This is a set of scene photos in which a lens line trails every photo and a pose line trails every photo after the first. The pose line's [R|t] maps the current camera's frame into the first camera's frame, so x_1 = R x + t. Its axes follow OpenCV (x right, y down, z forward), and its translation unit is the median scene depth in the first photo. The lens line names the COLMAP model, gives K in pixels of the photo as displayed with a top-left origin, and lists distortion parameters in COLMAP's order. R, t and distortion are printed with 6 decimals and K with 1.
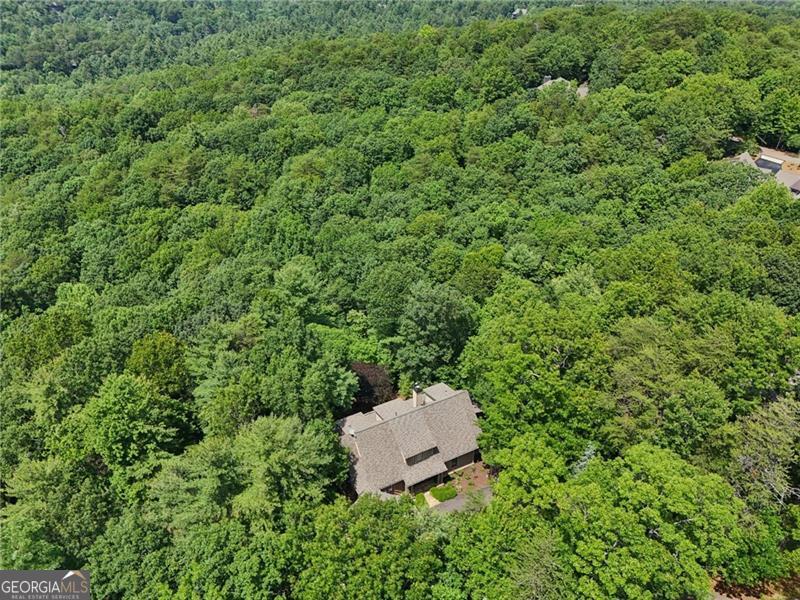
lens RADIAL K [[583.9, 0, 404.6], [0, 583.9, 303.2], [0, 0, 1]] dist [0.062042, -0.051169]
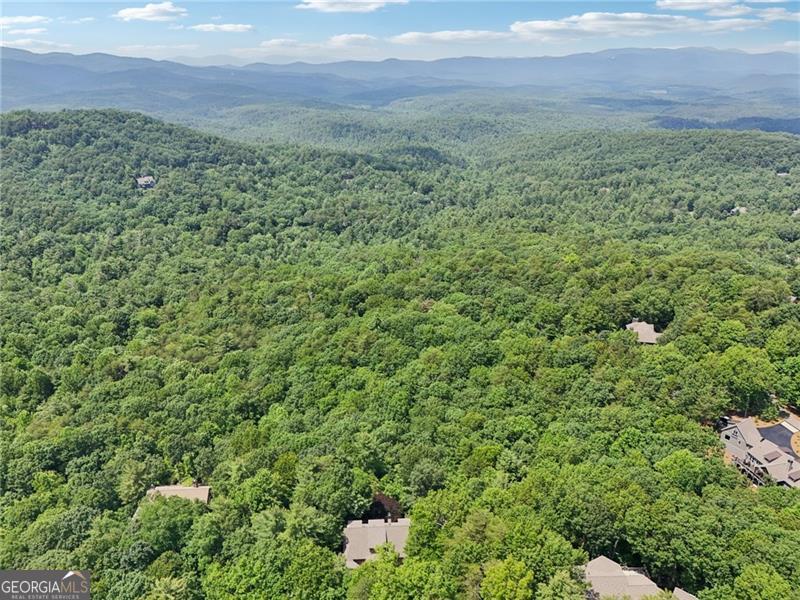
lens RADIAL K [[583.9, 0, 403.9], [0, 583.9, 297.6], [0, 0, 1]] dist [0.062042, -0.051169]
pose [[0.914313, 0.149623, -0.376356, 0.329444], [-0.230947, 0.955983, -0.180999, -0.097882], [0.332708, 0.252408, 0.908623, -0.452063]]
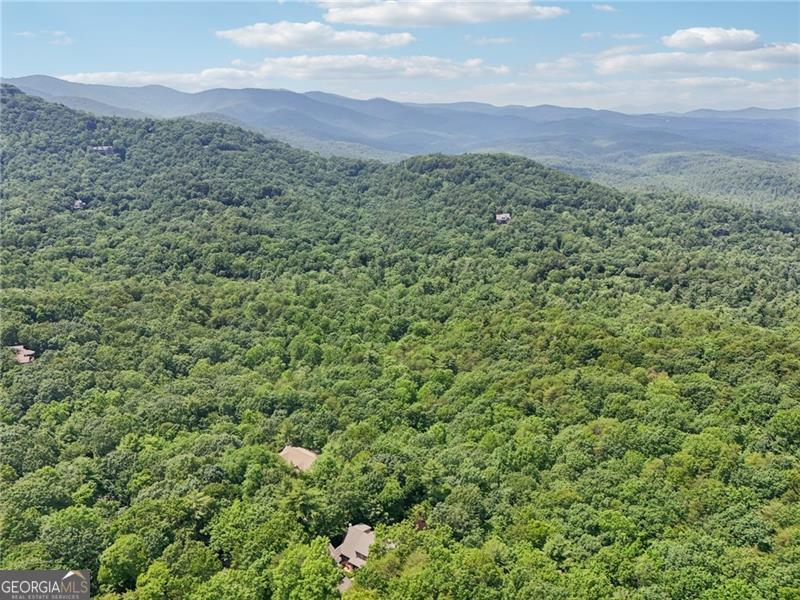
lens RADIAL K [[583.9, 0, 402.4], [0, 583.9, 302.4], [0, 0, 1]] dist [0.062042, -0.051169]
pose [[0.462369, 0.264227, -0.846403, 0.747154], [-0.495275, 0.868736, 0.000643, -0.276708], [0.735471, 0.418905, 0.532542, -0.190550]]
